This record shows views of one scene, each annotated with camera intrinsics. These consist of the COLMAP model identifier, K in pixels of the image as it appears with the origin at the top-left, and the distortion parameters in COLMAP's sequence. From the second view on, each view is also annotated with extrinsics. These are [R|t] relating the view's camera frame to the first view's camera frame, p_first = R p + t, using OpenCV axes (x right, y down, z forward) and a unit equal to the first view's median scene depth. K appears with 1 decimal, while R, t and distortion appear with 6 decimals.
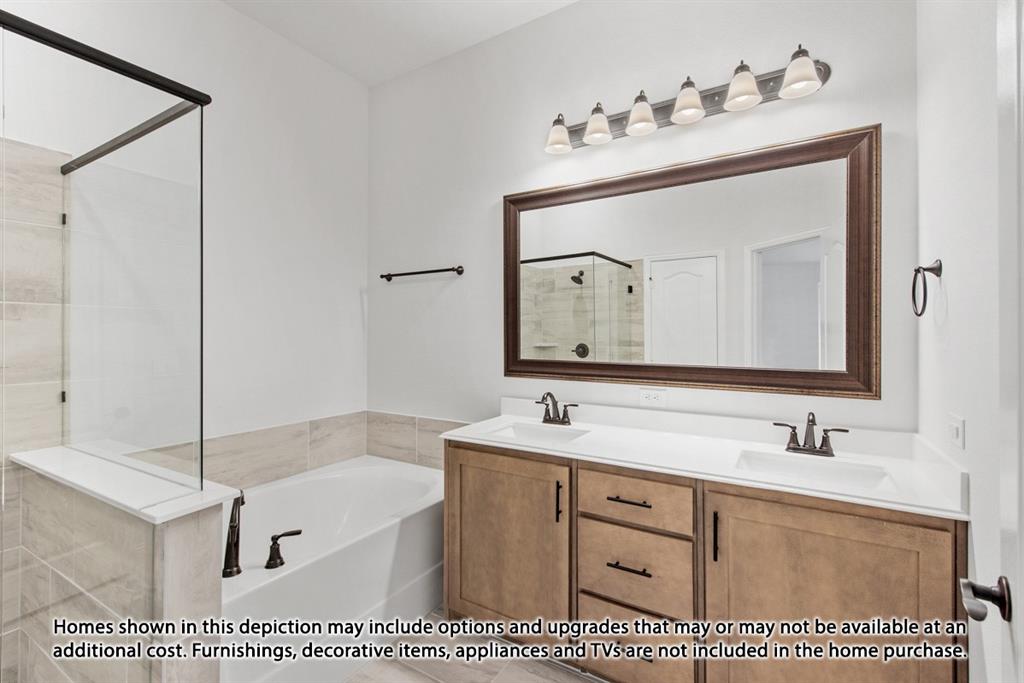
lens RADIAL K [[459.6, 0, 506.0], [0, 459.6, 337.1], [0, 0, 1]] dist [0.012046, -0.001611]
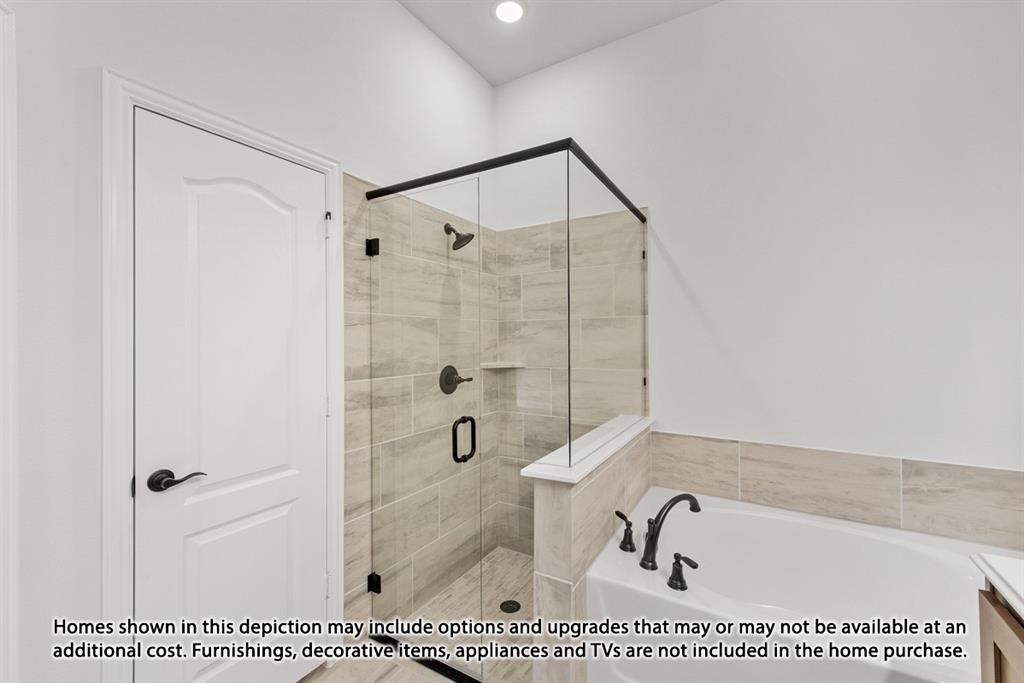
lens RADIAL K [[408.9, 0, 505.9], [0, 408.9, 340.2], [0, 0, 1]] dist [0.012609, -0.001222]
pose [[-0.002367, 0.005415, -0.999983, 0.286096], [0.005113, 0.999972, 0.005403, -0.005221], [0.999984, -0.005101, -0.002395, 0.583168]]
